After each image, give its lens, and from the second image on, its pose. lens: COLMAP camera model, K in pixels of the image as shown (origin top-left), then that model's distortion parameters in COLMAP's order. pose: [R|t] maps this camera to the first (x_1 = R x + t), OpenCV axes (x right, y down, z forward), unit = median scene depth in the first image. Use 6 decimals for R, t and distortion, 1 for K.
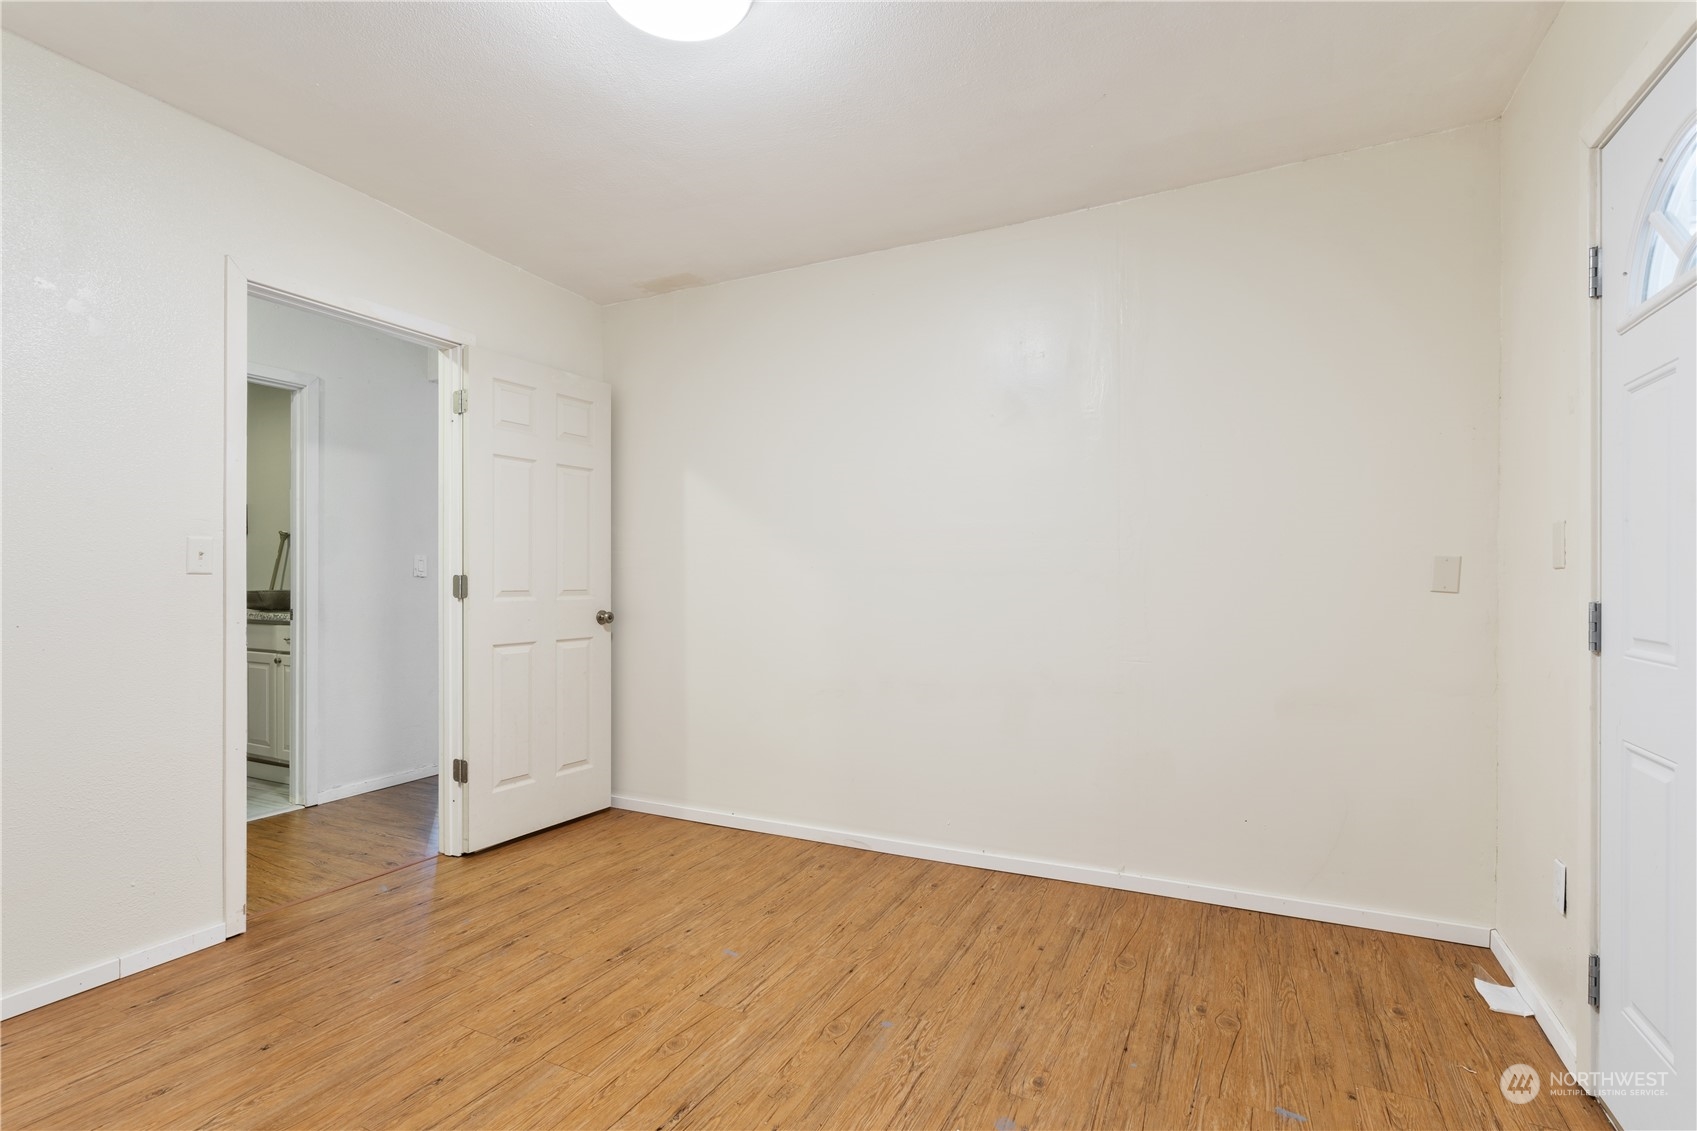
lens RADIAL K [[795.9, 0, 851.8], [0, 795.9, 573.7], [0, 0, 1]] dist [-0.002561, -0.000257]
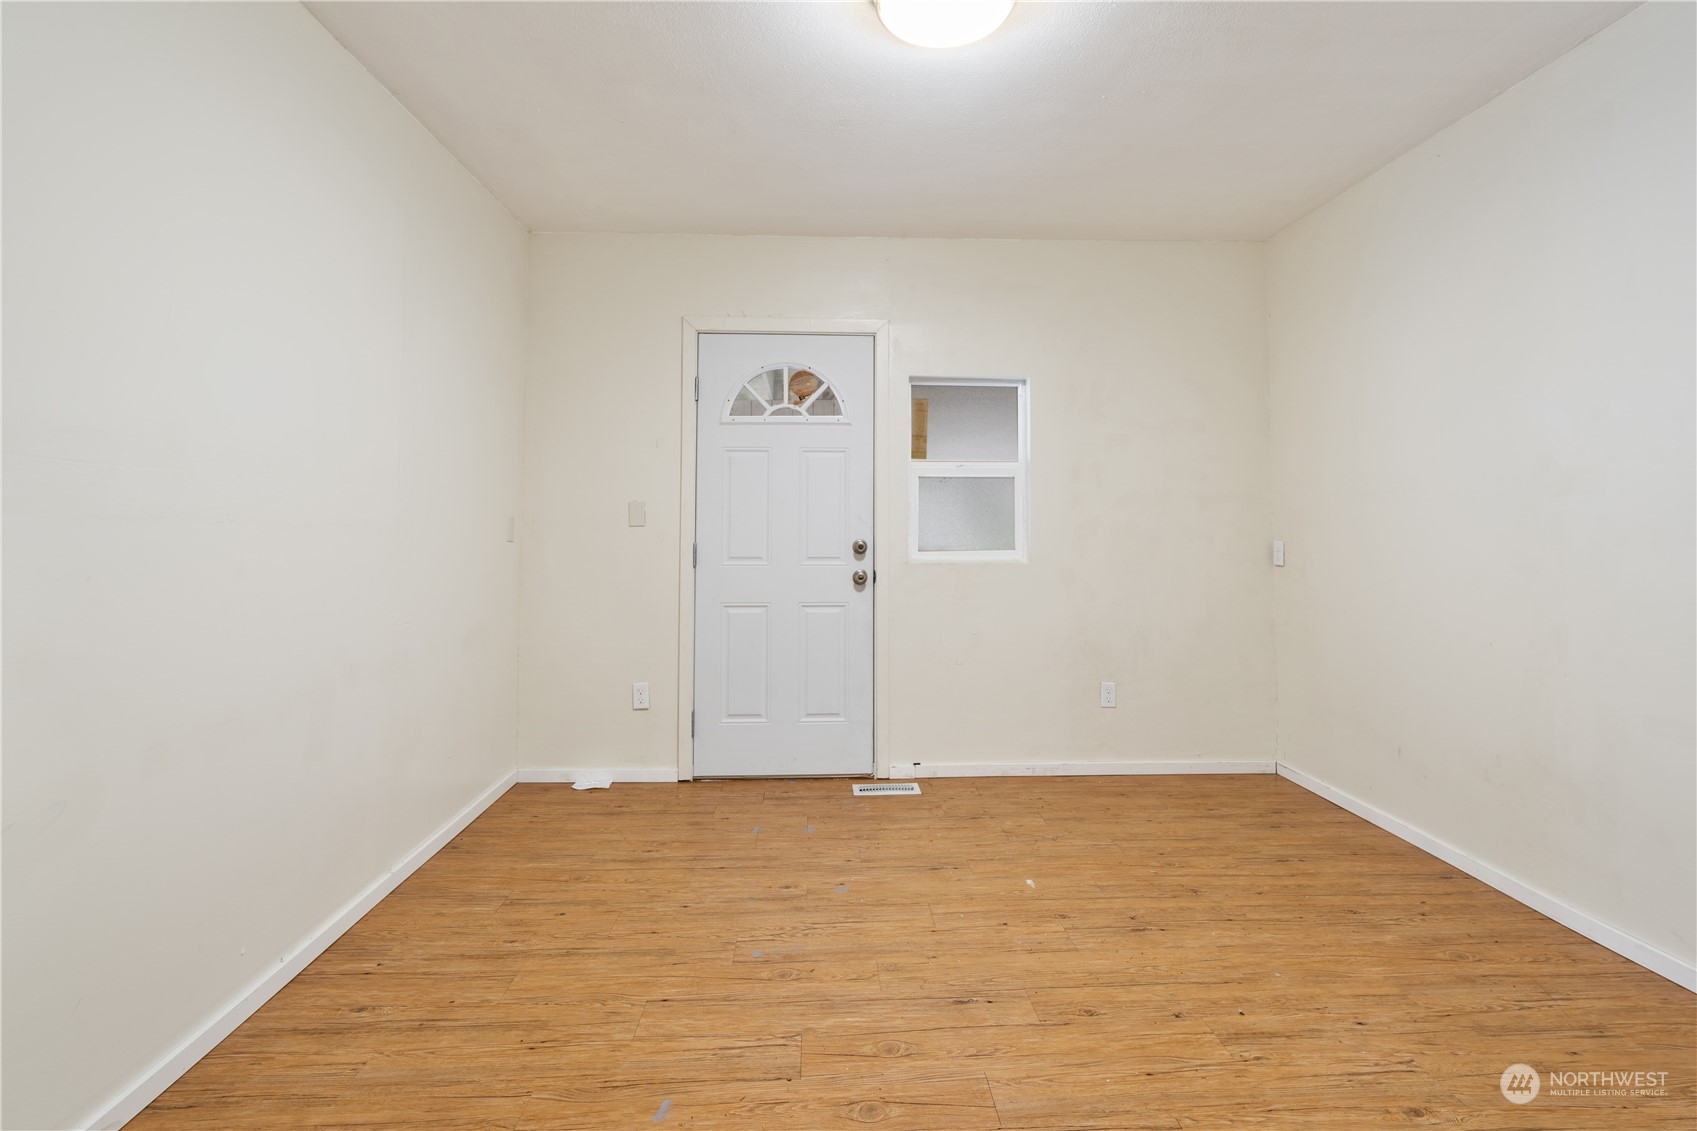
lens RADIAL K [[795.9, 0, 851.3], [0, 795.9, 559.1], [0, 0, 1]] dist [-0.002561, -0.000257]
pose [[-0.478485, -0.031566, 0.877528, -0.936045], [-0.005725, 0.999445, 0.032830, 0.009630], [-0.878077, 0.010685, -0.478400, 1.409322]]
